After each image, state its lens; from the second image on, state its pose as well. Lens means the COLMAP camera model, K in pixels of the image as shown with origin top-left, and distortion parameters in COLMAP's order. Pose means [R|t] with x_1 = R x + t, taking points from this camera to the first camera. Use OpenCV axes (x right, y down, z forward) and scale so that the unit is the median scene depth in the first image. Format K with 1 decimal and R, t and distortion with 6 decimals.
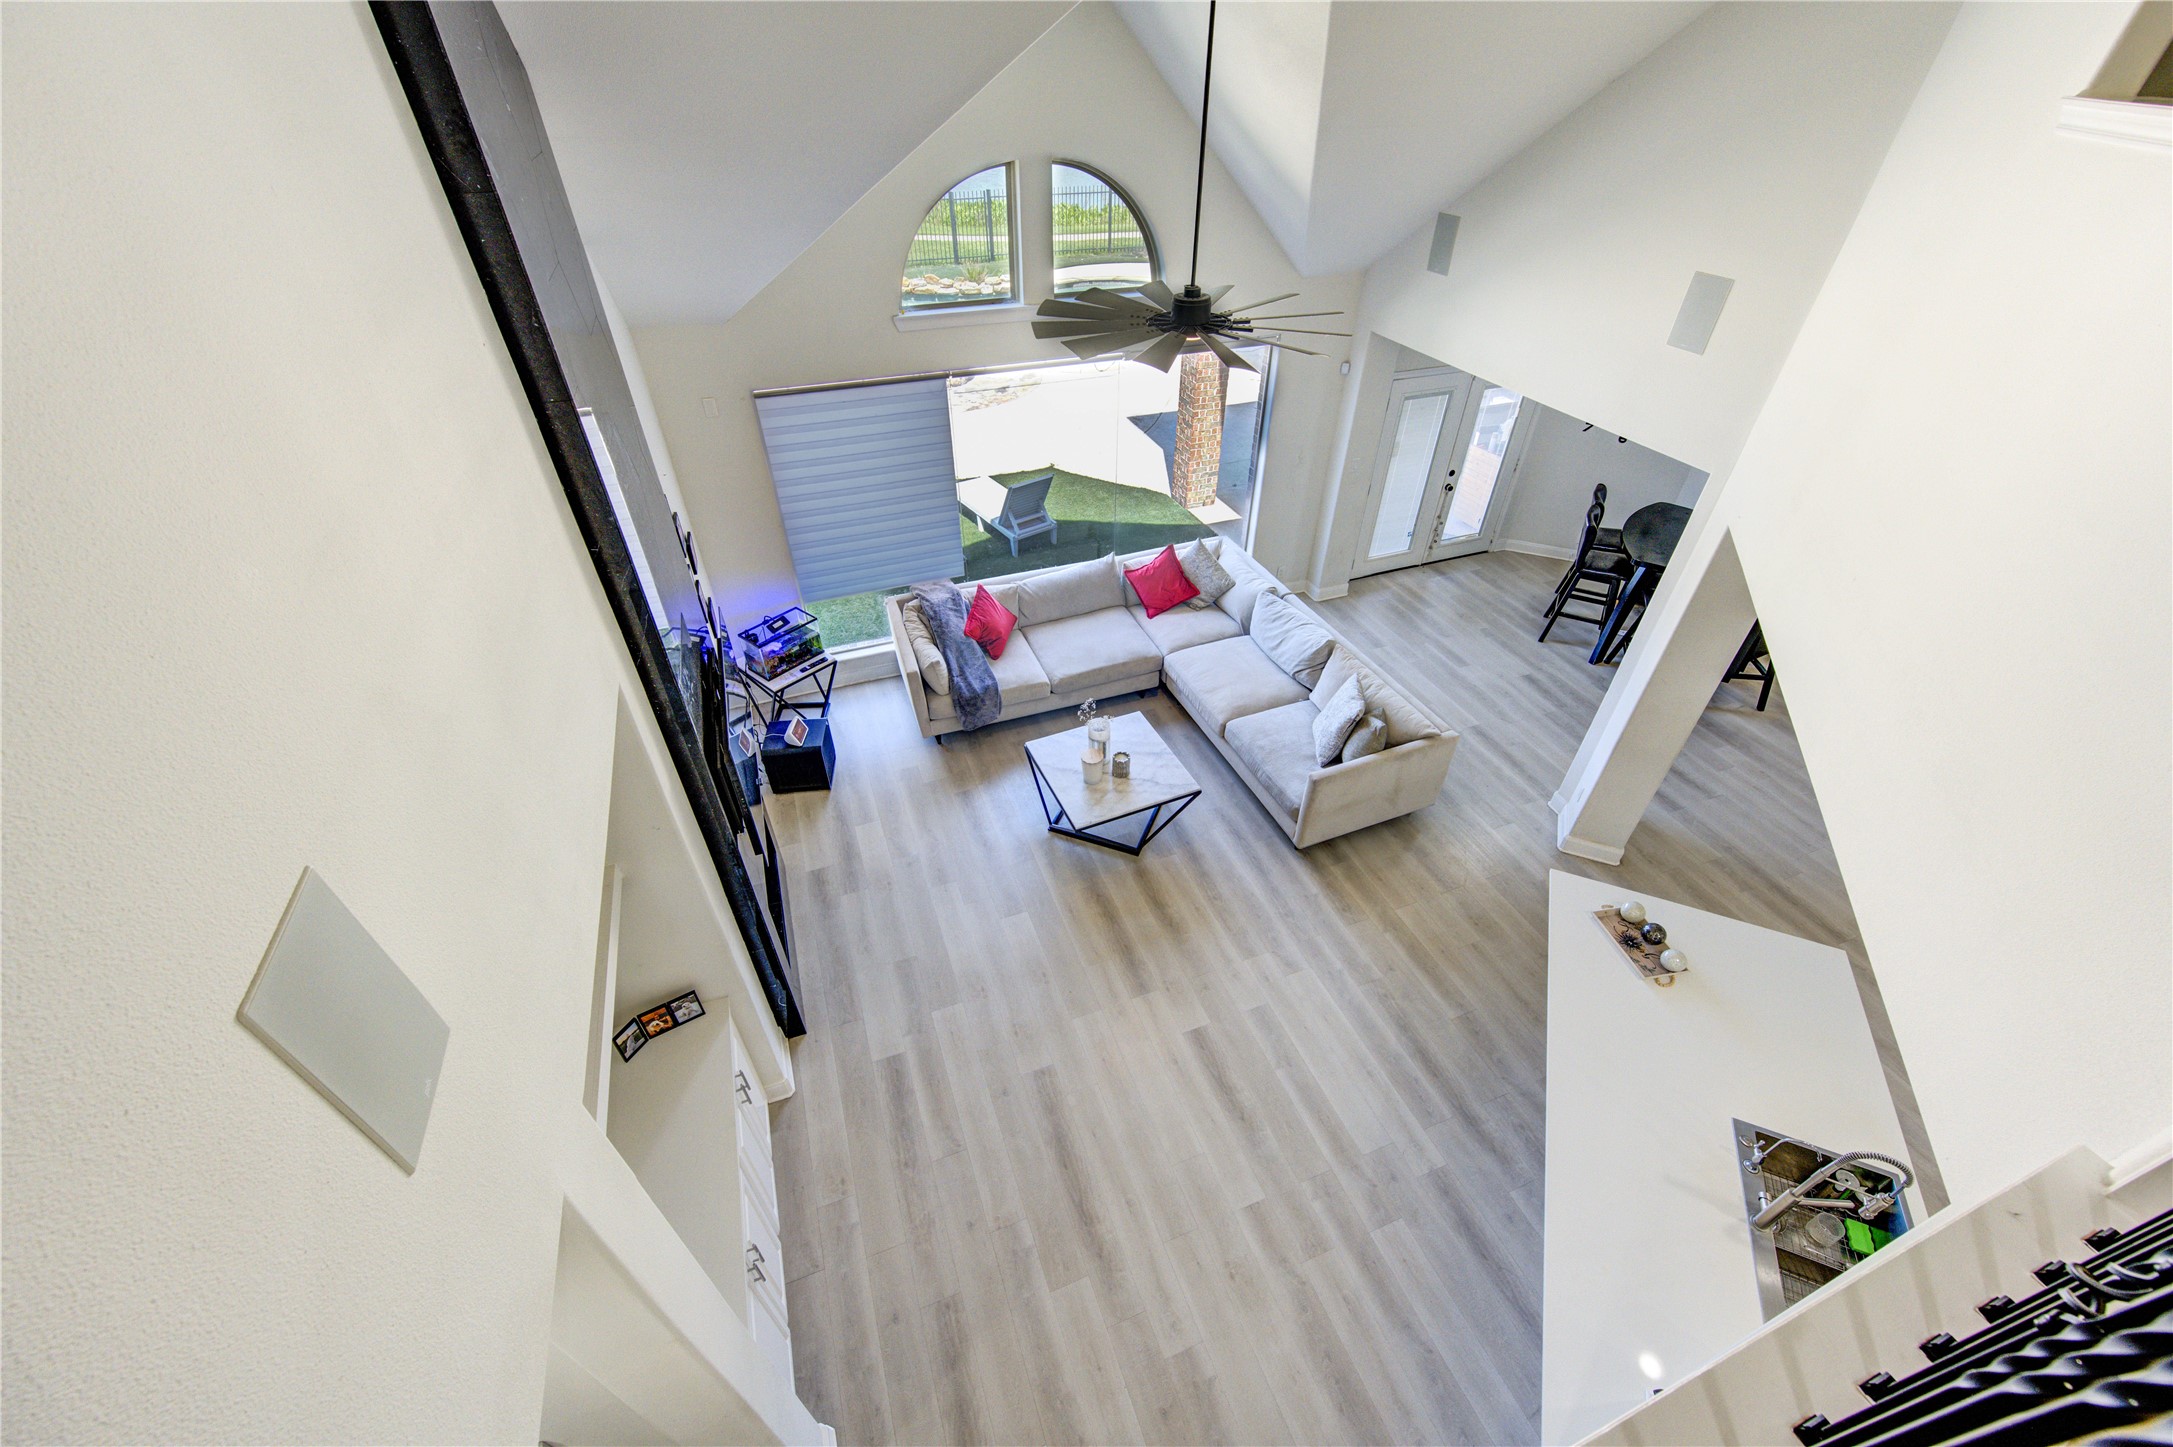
lens RADIAL K [[850.6, 0, 1090.5], [0, 850.6, 730.4], [0, 0, 1]] dist [0.002457, 0.000348]
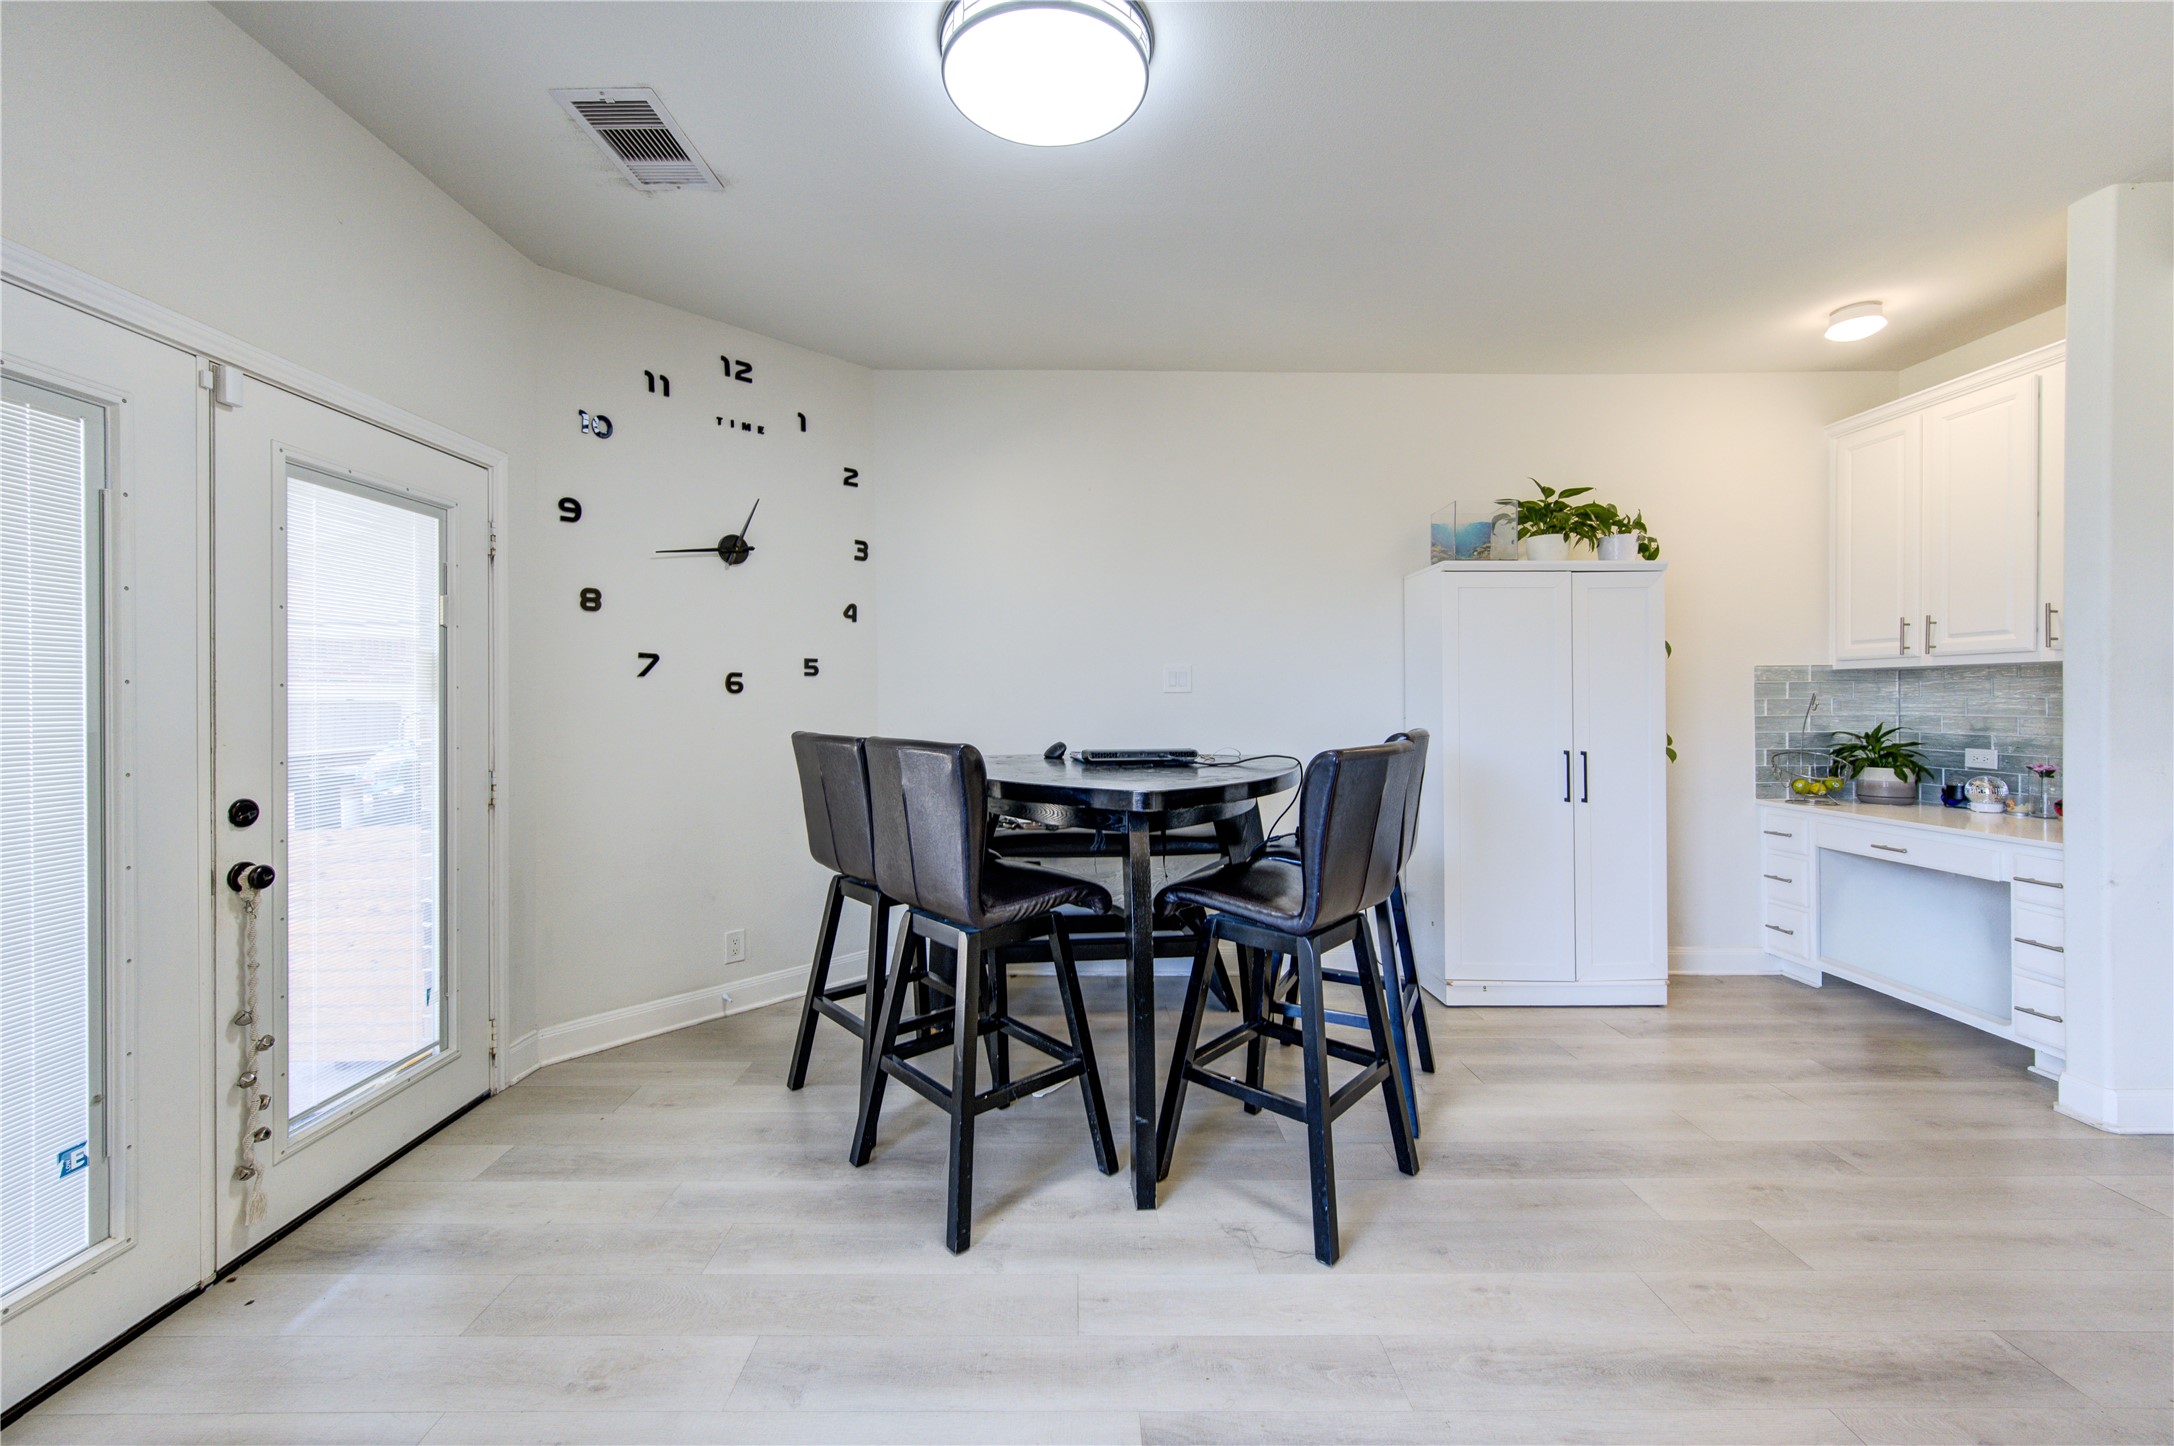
lens RADIAL K [[859.9, 0, 1091.2], [0, 859.9, 702.9], [0, 0, 1]] dist [-0.000469, 0.000309]
pose [[0.344610, -0.011140, 0.938680, 0.272991], [0.586839, 0.783021, -0.206149, -0.138452], [-0.732710, 0.621895, 0.276374, 0.713871]]
